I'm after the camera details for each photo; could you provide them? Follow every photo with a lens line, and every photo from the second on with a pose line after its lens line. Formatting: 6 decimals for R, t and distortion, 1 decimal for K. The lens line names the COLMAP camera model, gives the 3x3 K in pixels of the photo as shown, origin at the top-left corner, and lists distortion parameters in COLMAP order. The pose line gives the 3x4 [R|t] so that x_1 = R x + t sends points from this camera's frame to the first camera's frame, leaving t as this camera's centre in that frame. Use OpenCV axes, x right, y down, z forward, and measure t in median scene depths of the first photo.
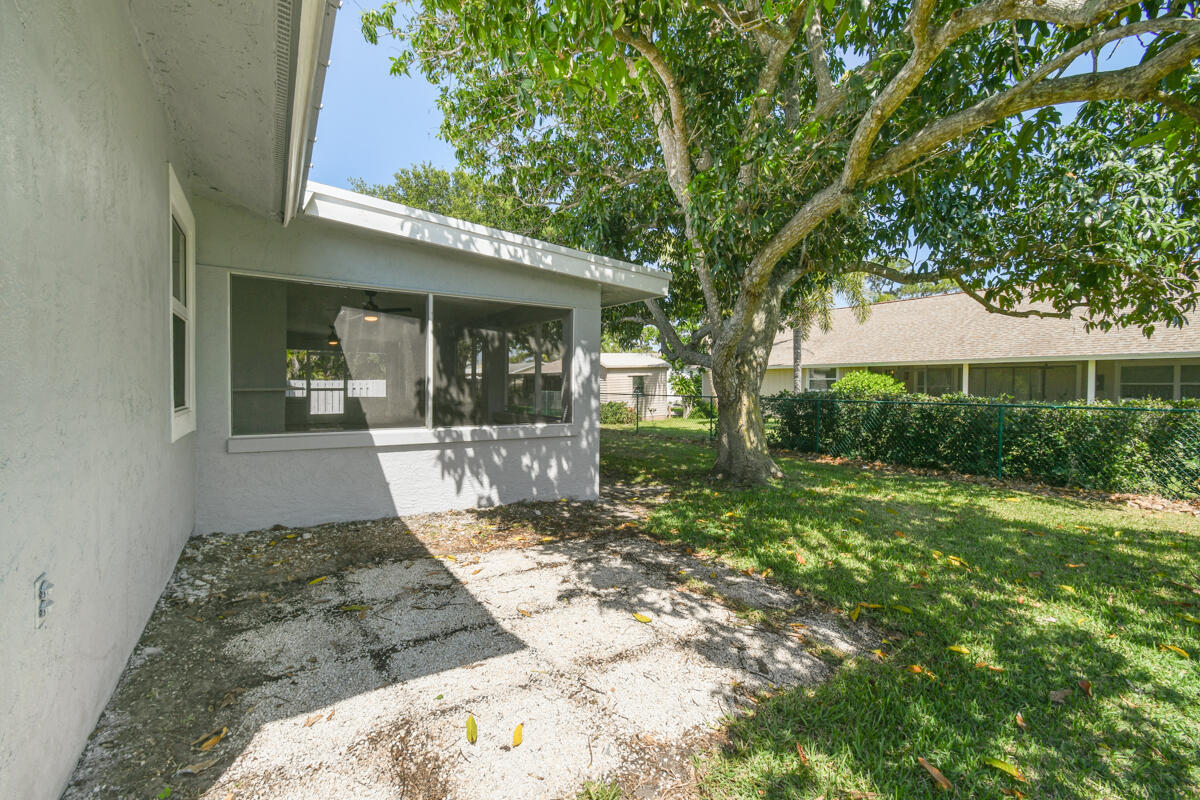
lens RADIAL K [[534.7, 0, 629.6], [0, 534.7, 375.2], [0, 0, 1]] dist [0.000281, -0.000056]
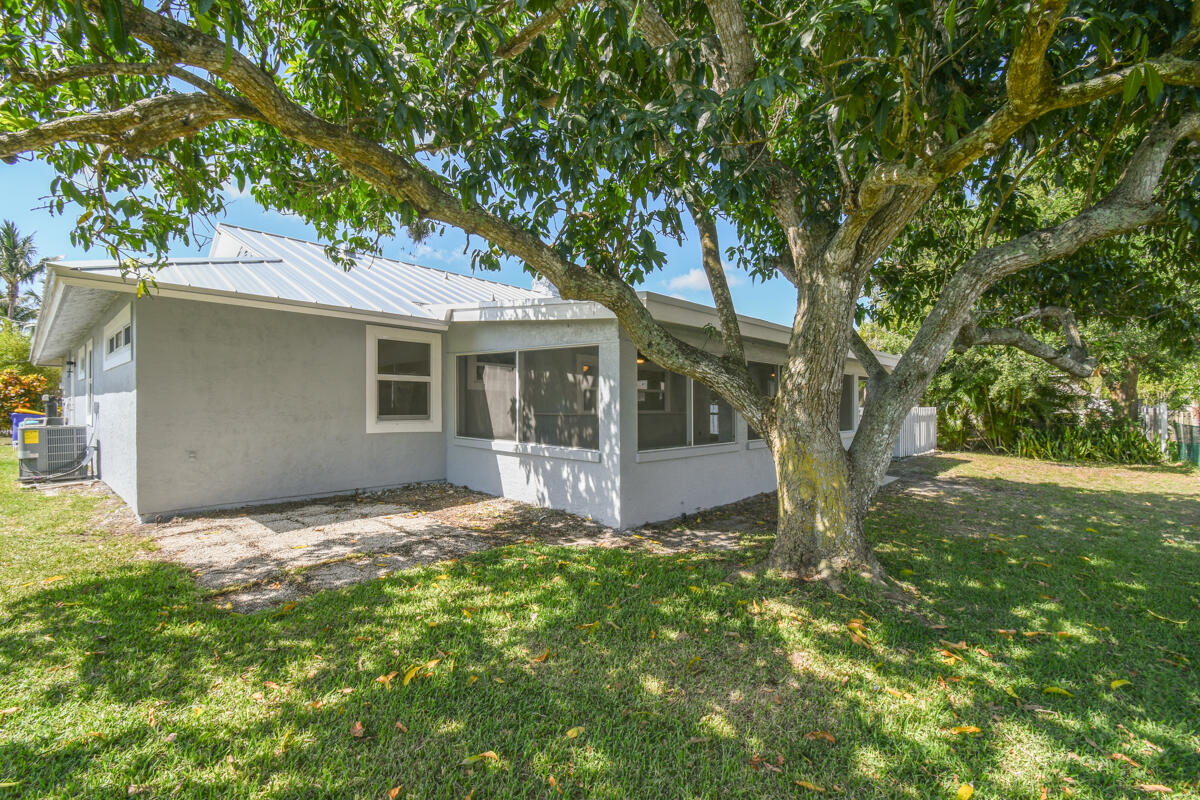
lens RADIAL K [[542.6, 0, 593.0], [0, 542.6, 379.0], [0, 0, 1]] dist [0.002765, 0.000053]
pose [[0.211735, -0.039040, -0.976547, 1.167346], [0.011573, 0.999232, -0.037437, -0.012705], [0.977259, -0.003375, 0.212025, 0.906272]]
